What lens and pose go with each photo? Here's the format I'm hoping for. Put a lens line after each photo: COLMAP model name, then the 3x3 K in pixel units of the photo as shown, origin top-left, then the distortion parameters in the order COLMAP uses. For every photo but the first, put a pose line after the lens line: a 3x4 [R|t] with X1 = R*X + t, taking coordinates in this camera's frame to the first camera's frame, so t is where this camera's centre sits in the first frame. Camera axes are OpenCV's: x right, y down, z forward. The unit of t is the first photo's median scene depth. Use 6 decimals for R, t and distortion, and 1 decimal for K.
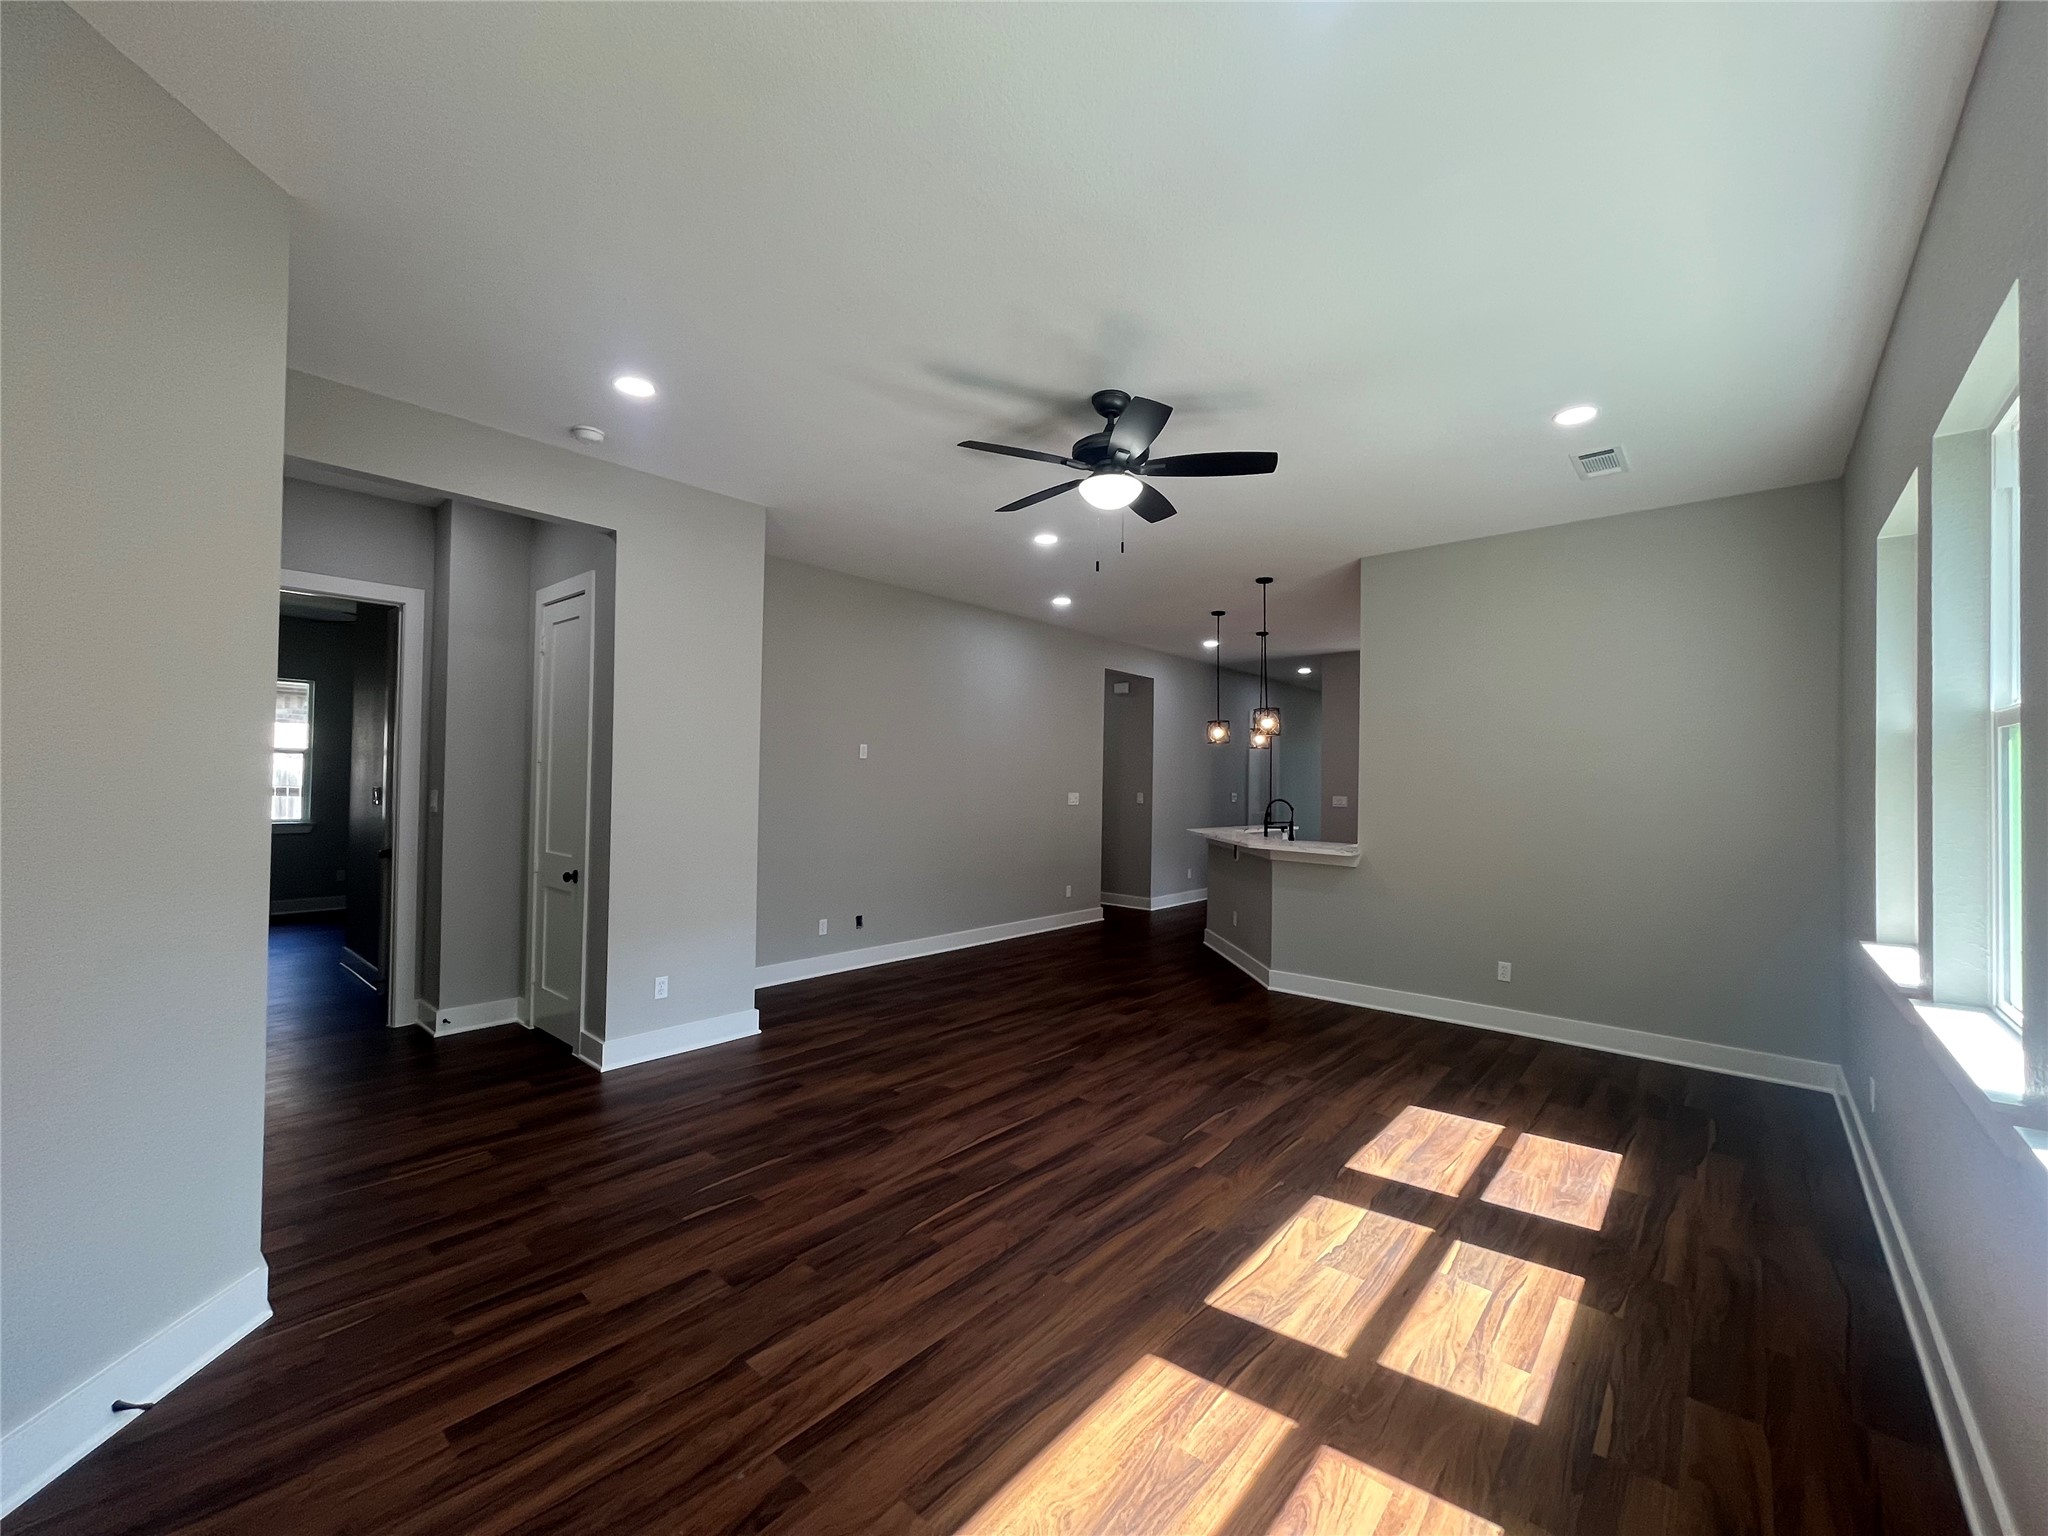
lens RADIAL K [[824.0, 0, 1024.0], [0, 824.0, 768.0], [0, 0, 1]] dist [-0.005951, 0.000278]
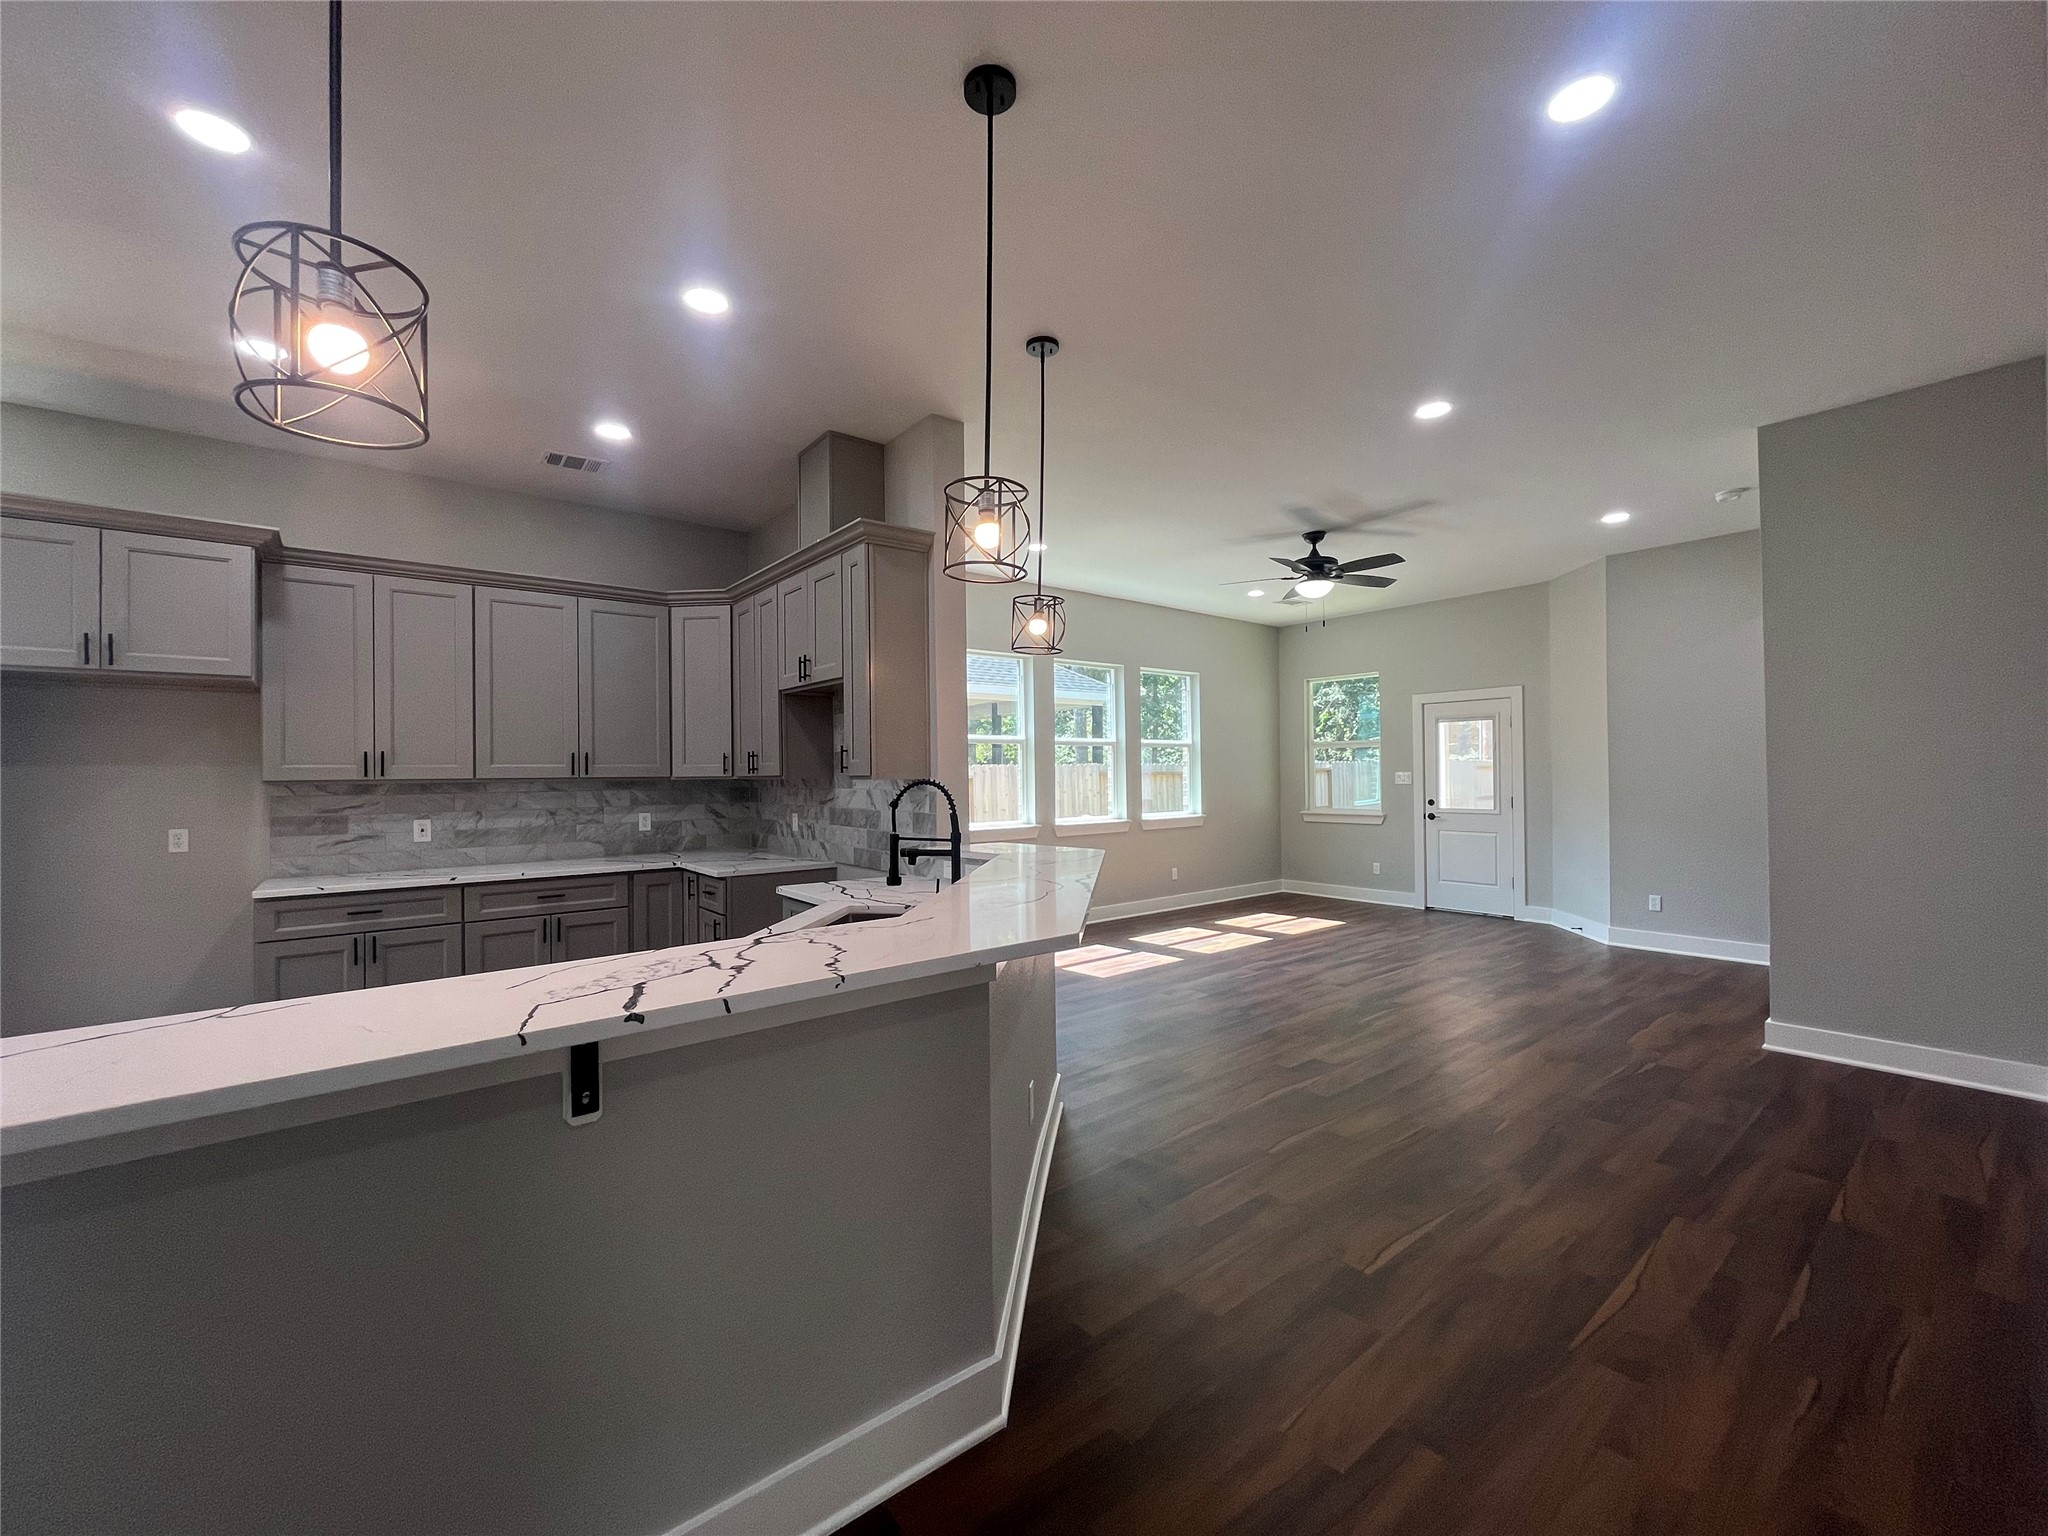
lens RADIAL K [[824.0, 0, 1024.0], [0, 824.0, 768.0], [0, 0, 1]] dist [-0.005951, 0.000278]
pose [[-0.983862, -0.001538, 0.178920, 0.301994], [-0.005778, 0.999715, -0.023182, 0.062267], [-0.178833, -0.023842, -0.983590, 2.156024]]
